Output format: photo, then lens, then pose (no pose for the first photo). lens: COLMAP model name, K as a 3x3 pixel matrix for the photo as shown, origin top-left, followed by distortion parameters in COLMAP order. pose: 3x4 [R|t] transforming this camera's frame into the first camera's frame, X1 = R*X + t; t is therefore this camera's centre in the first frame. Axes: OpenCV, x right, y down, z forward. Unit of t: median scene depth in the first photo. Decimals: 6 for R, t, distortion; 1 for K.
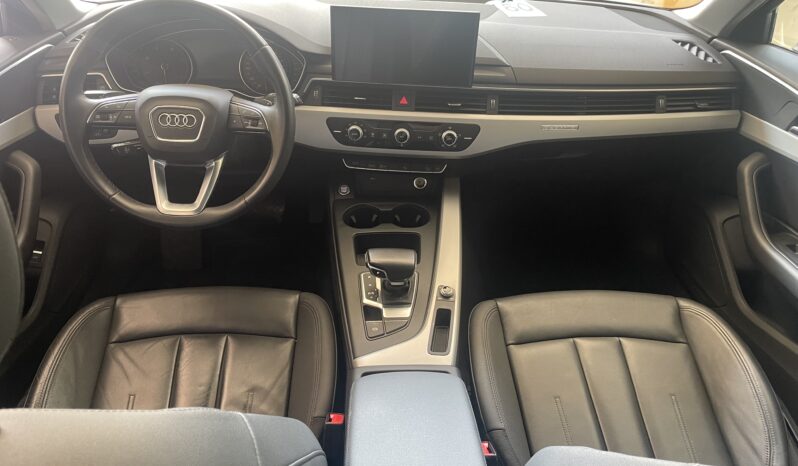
lens RADIAL K [[612.1, 0, 399.0], [0, 612.1, 233.0], [0, 0, 1]] dist [0.109014, -0.140592]
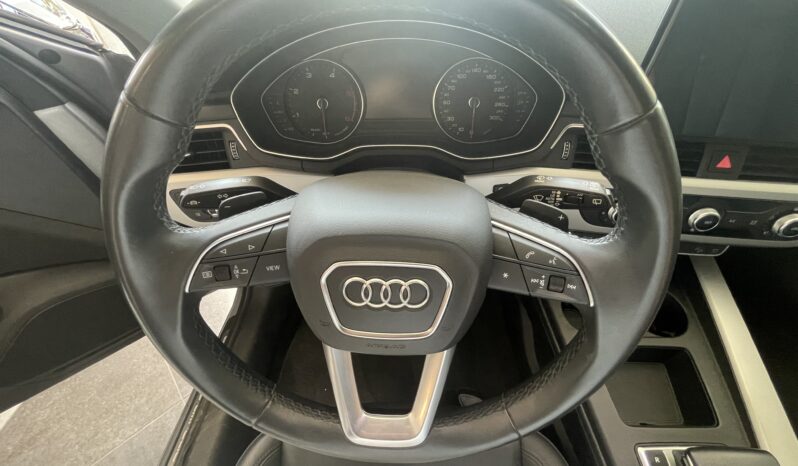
lens RADIAL K [[311.1, 0, 409.1], [0, 311.1, 233.4], [0, 0, 1]] dist [0.000061, -0.000013]
pose [[0.998621, 0.004640, -0.052293, -0.321268], [0.009372, 0.964331, 0.264535, -0.267204], [0.051655, -0.264660, 0.962957, 0.785399]]
